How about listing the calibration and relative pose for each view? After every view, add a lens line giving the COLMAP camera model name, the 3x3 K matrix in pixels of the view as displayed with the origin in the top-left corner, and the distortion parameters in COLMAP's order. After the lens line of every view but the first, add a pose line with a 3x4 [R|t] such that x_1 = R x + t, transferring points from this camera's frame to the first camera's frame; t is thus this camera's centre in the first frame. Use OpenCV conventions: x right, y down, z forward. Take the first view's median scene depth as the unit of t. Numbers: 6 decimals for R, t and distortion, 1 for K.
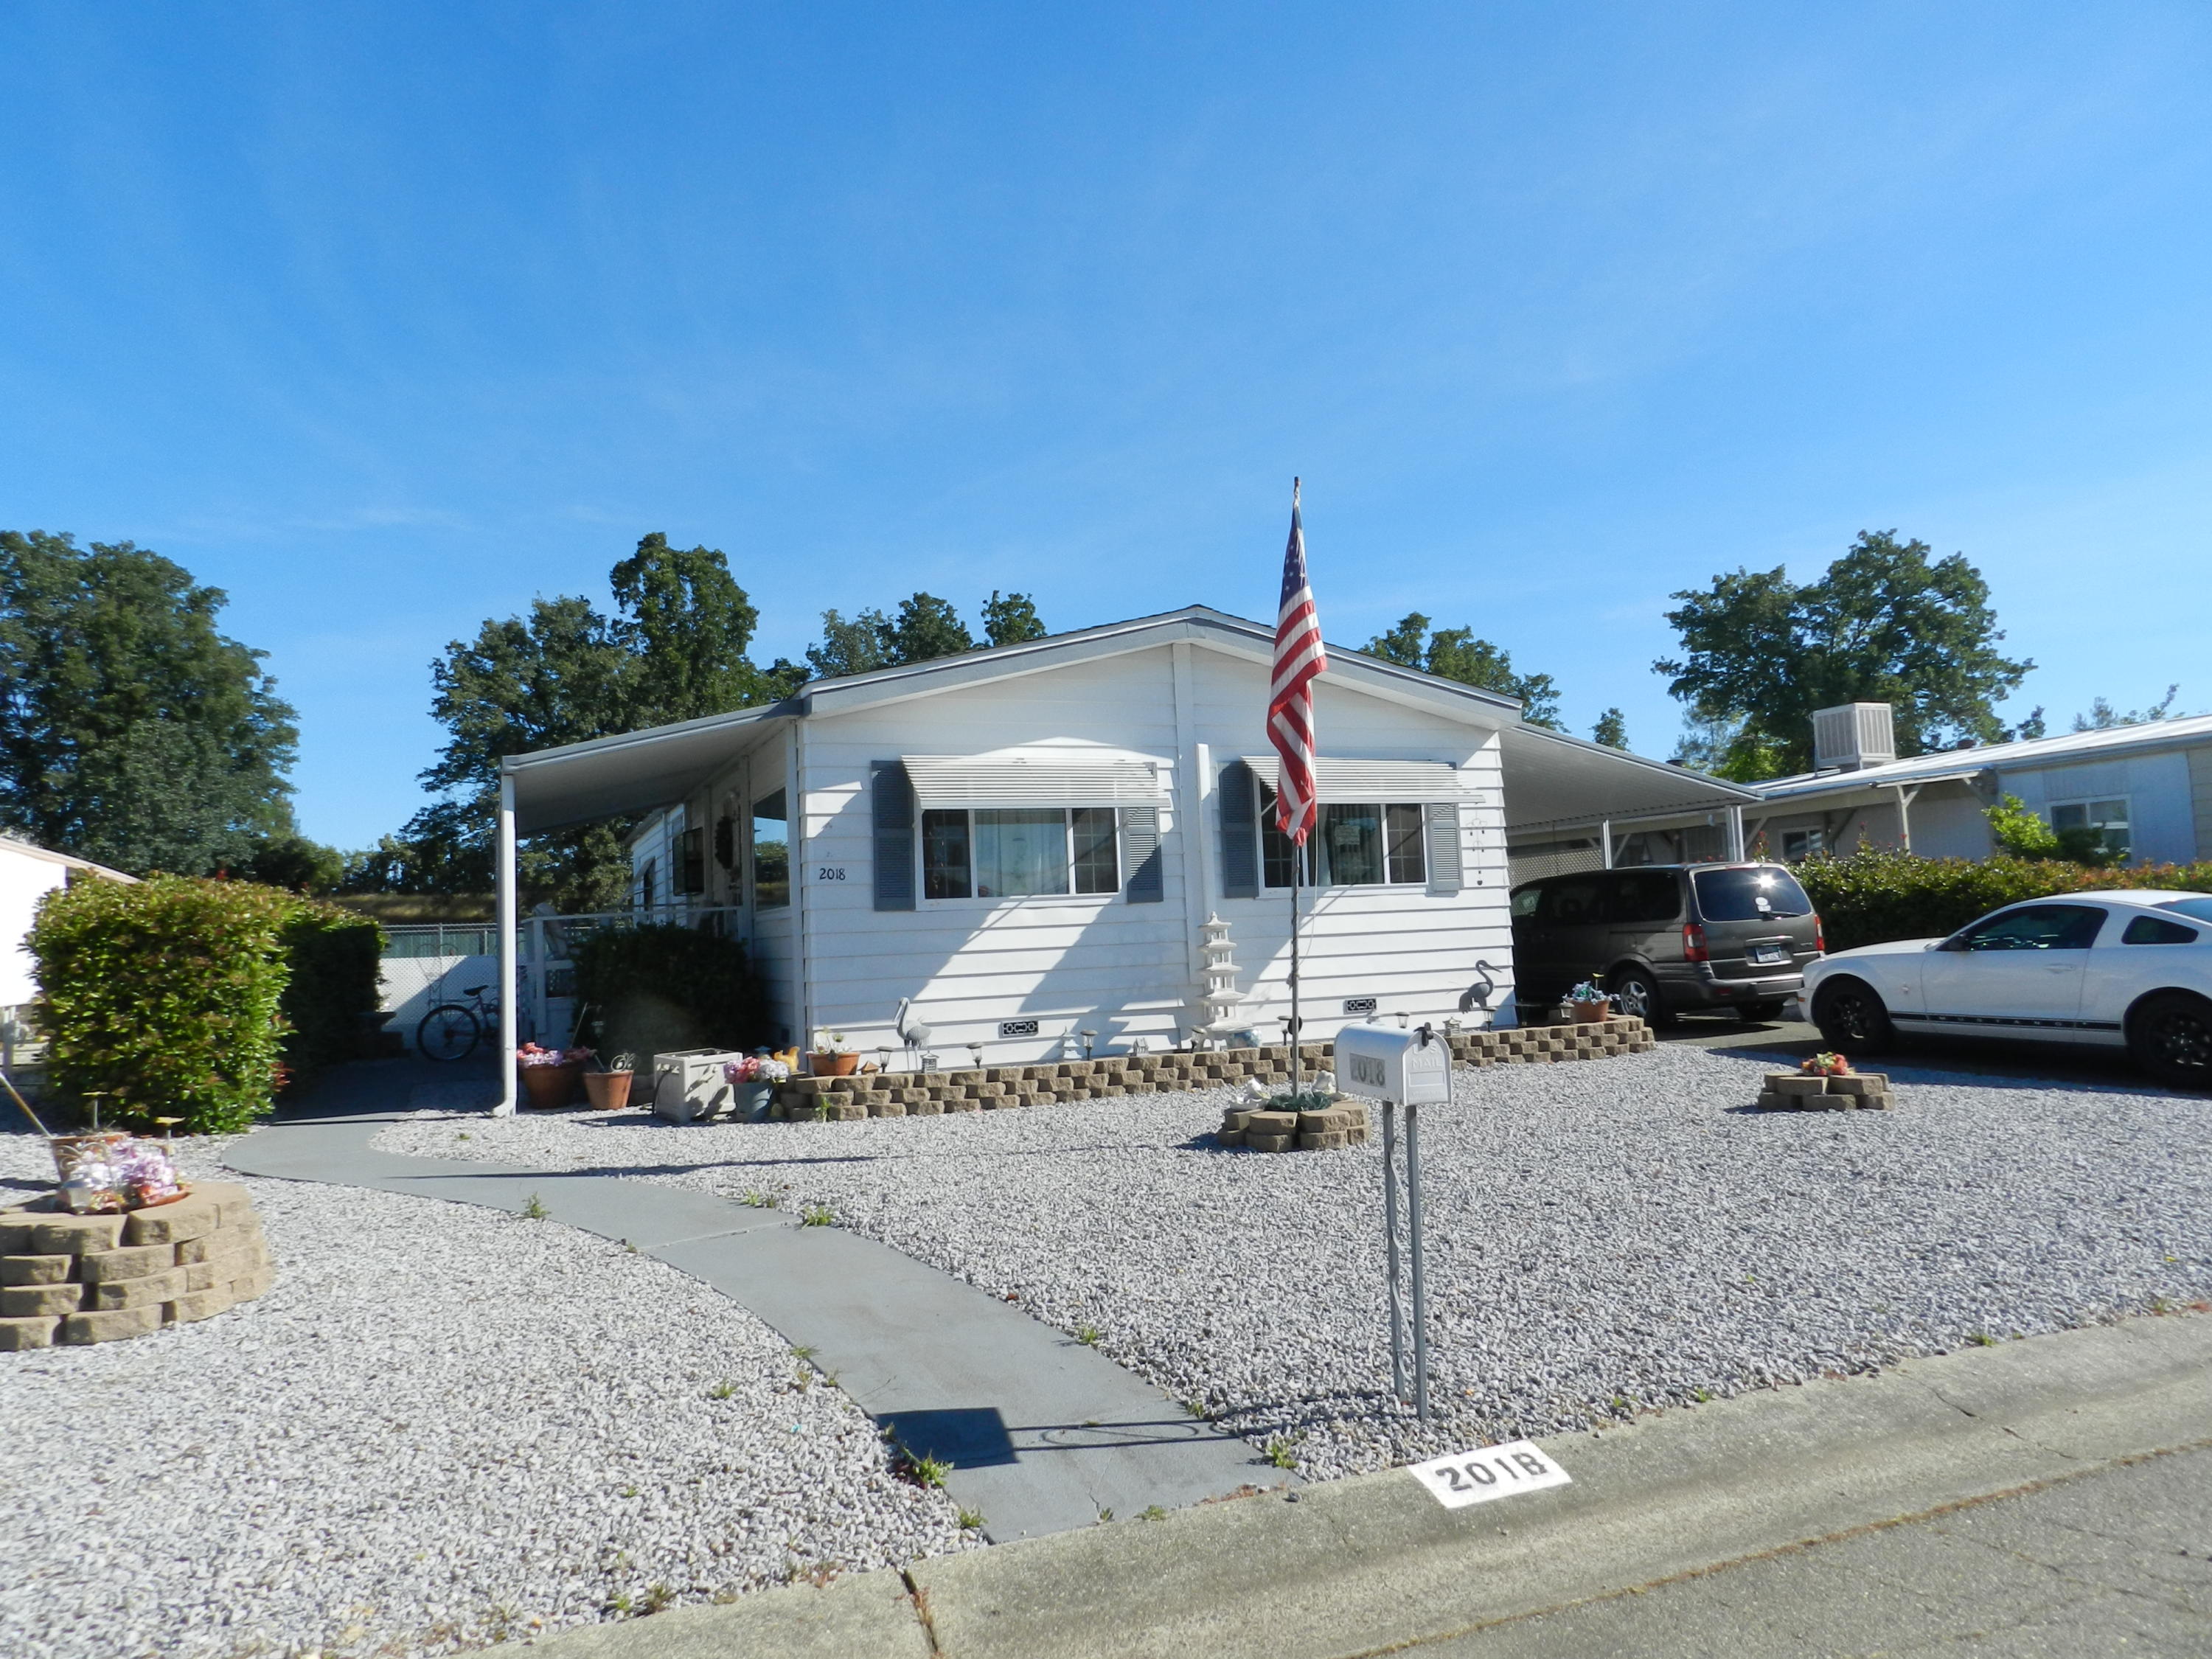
lens RADIAL K [[1519.3, 0, 1105.1], [0, 1519.3, 827.2], [0, 0, 1]] dist [-0.001213, -0.000386]
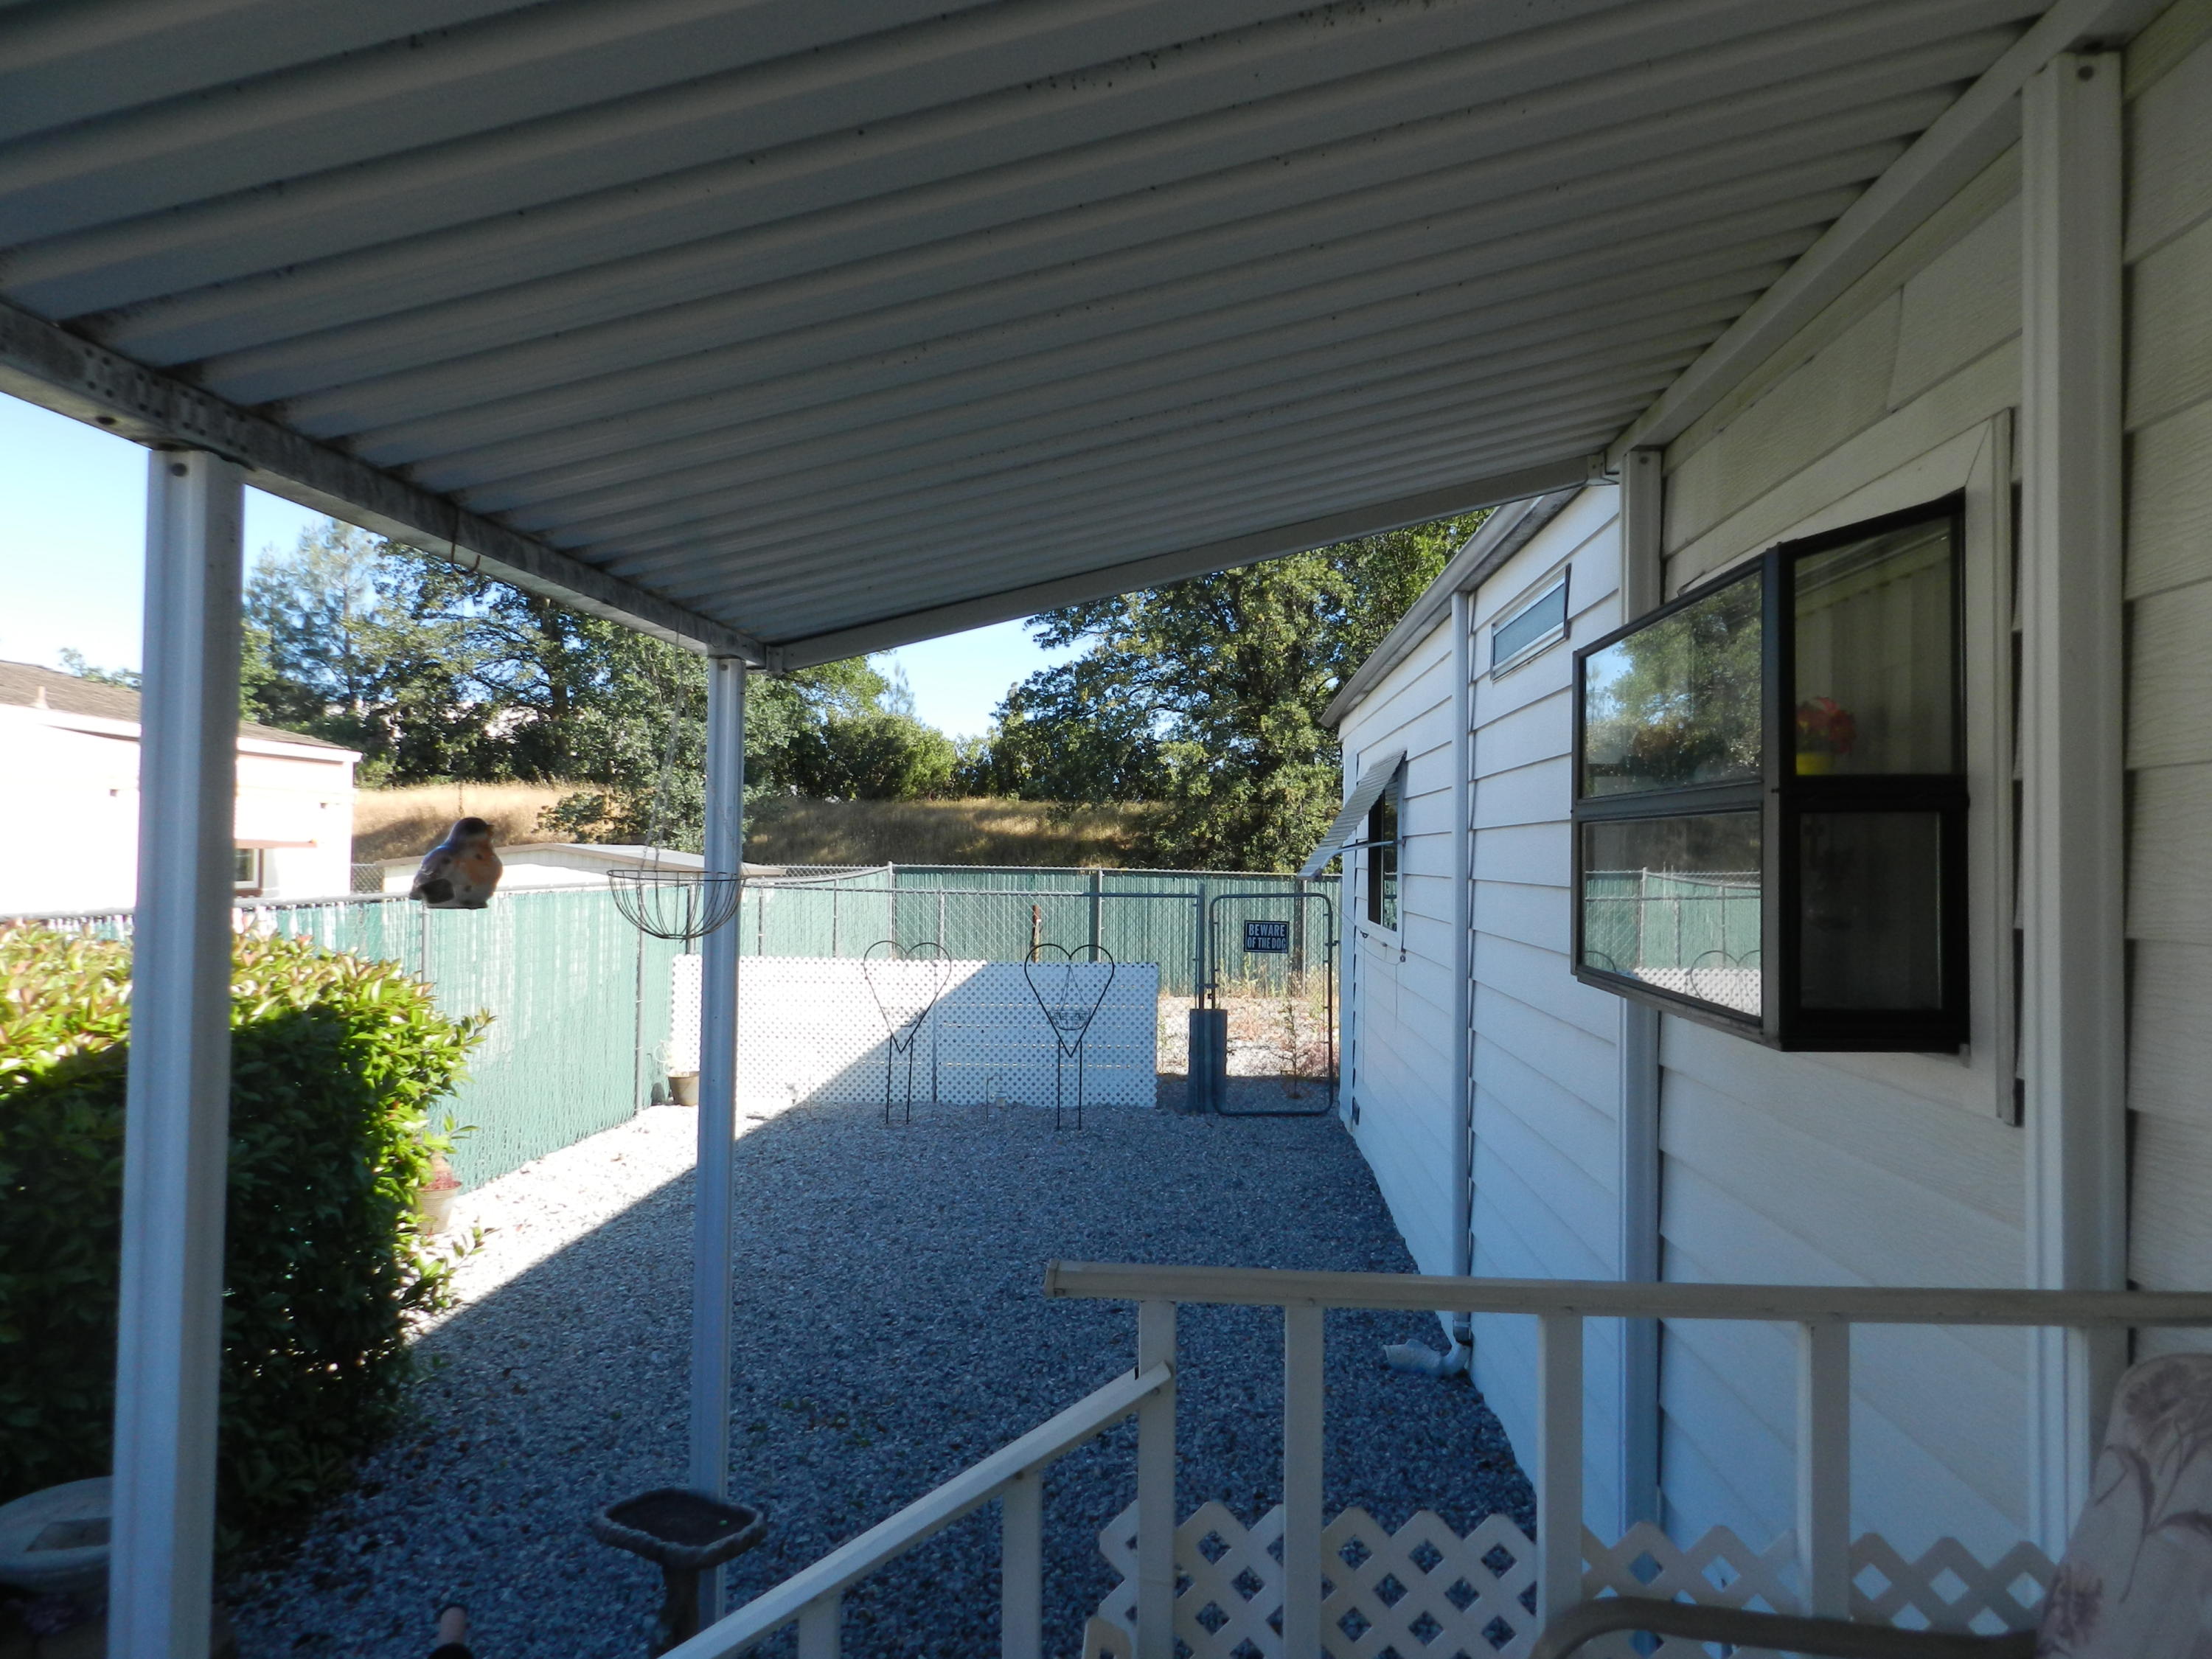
lens RADIAL K [[1519.3, 0, 1105.3], [0, 1519.3, 828.7], [0, 0, 1]] dist [-0.001213, -0.000386]
pose [[0.899518, 0.042667, -0.434794, -0.199894], [-0.013663, 0.997480, 0.069617, 0.013489], [0.436669, -0.056682, 0.897835, 0.634905]]
